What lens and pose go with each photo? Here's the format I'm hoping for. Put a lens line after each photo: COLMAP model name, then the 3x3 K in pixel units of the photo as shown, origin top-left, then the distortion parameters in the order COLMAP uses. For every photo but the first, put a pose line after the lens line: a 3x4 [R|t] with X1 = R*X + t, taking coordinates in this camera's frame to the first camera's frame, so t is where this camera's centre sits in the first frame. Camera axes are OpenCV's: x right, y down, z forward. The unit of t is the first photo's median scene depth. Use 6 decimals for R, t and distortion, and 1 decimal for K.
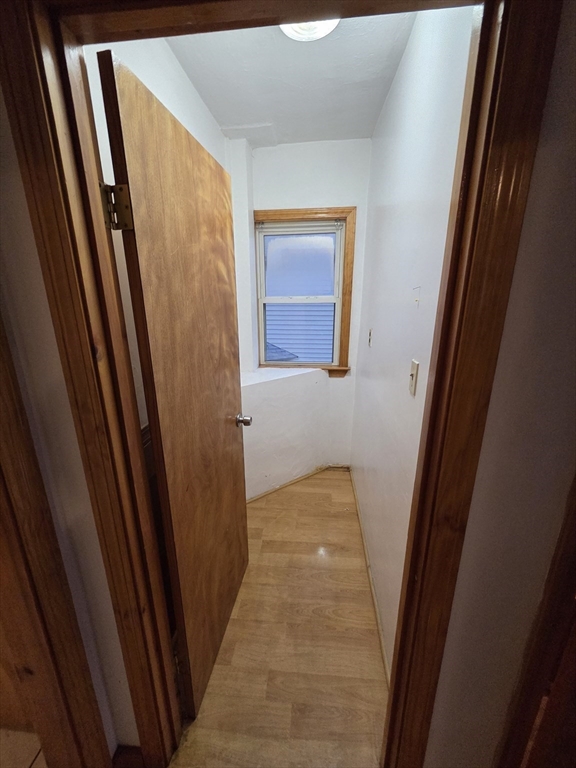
lens RADIAL K [[309.9, 0, 288.9], [0, 309.9, 382.1], [0, 0, 1]] dist [0.001862, 0.000167]
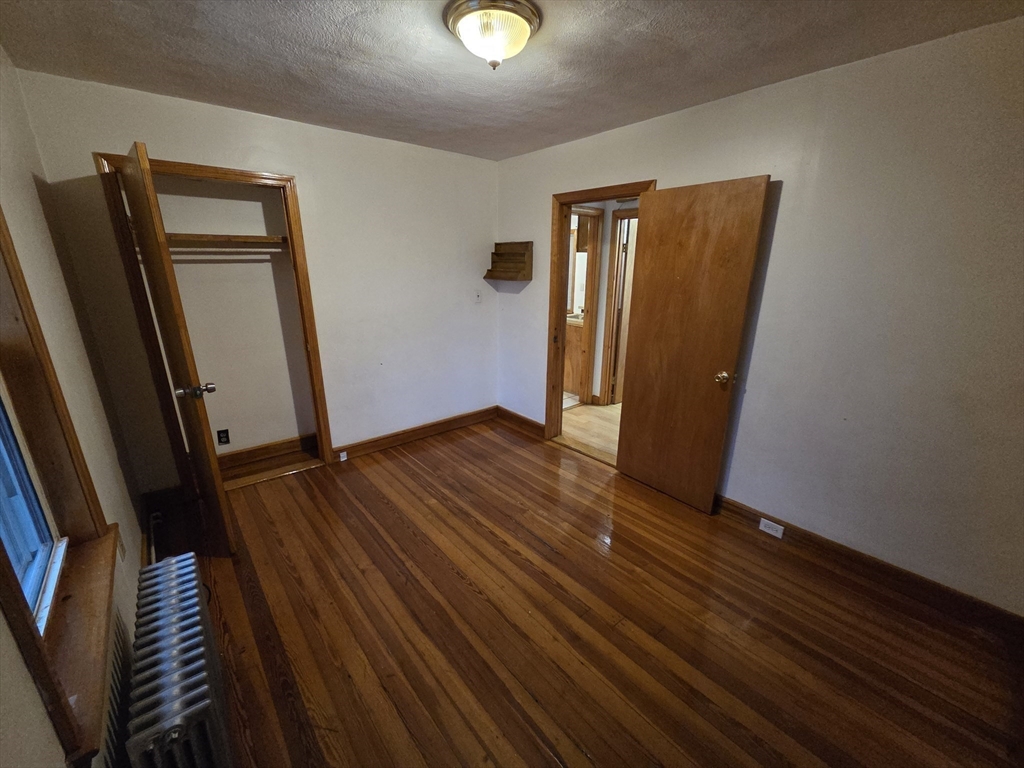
lens RADIAL K [[413.2, 0, 512.1], [0, 413.2, 386.1], [0, 0, 1]] dist [0.001862, 0.000167]
pose [[0.748666, 0.202708, -0.631196, 1.428934], [-0.188527, 0.977895, 0.090437, 0.708923], [0.635576, 0.051291, 0.770333, -2.698363]]
